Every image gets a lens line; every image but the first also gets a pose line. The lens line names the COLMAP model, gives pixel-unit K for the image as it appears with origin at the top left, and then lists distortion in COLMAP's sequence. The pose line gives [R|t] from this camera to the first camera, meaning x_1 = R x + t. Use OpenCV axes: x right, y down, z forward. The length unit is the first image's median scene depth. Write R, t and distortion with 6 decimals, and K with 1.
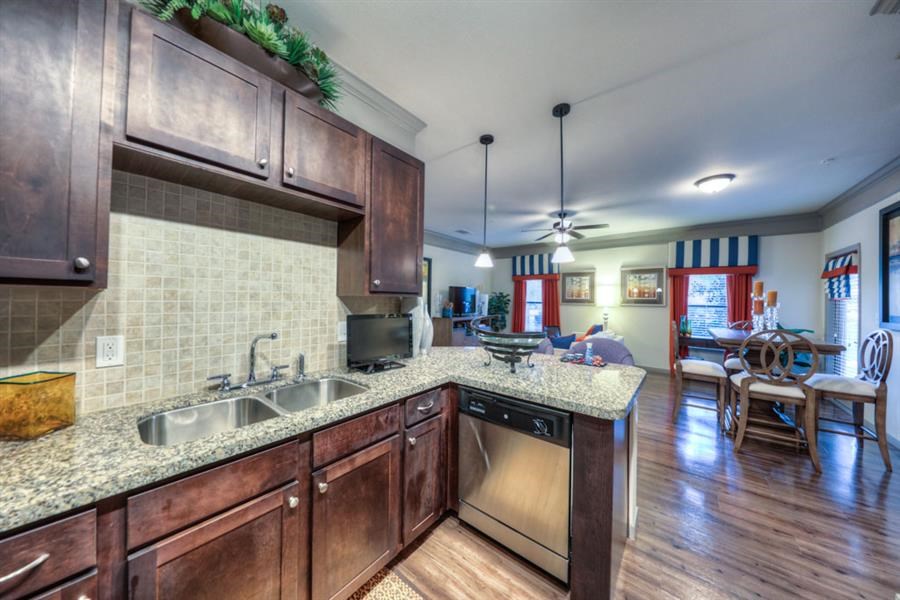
lens RADIAL K [[286.3, 0, 448.9], [0, 286.3, 297.6], [0, 0, 1]] dist [0.001859, -0.002509]
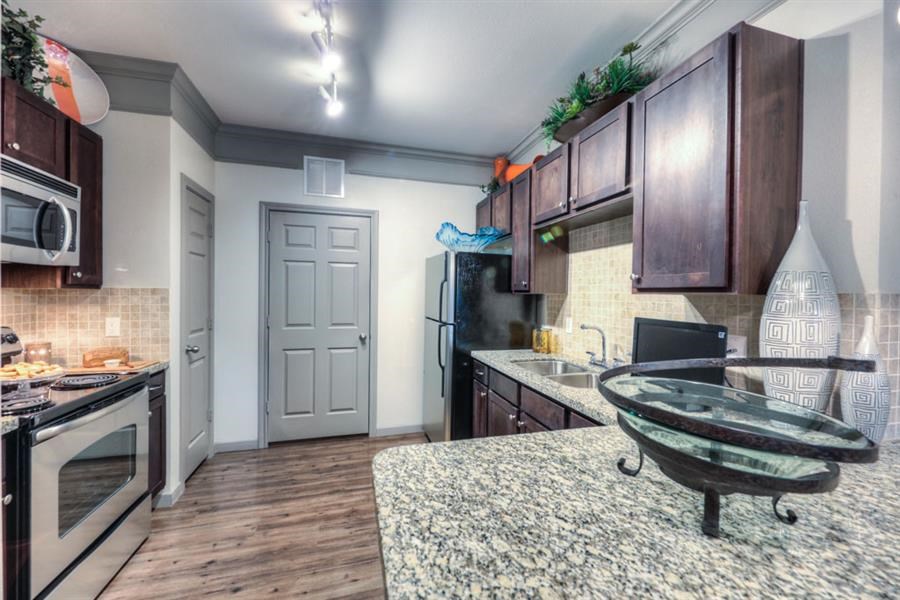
lens RADIAL K [[356.5, 0, 451.4], [0, 356.5, 296.5], [0, 0, 1]] dist [0.000899, 0.000040]
pose [[-0.554666, -0.015379, -0.831931, 0.503145], [-0.016365, 0.999837, -0.007572, 0.009550], [0.831912, 0.009415, -0.554828, 0.671186]]
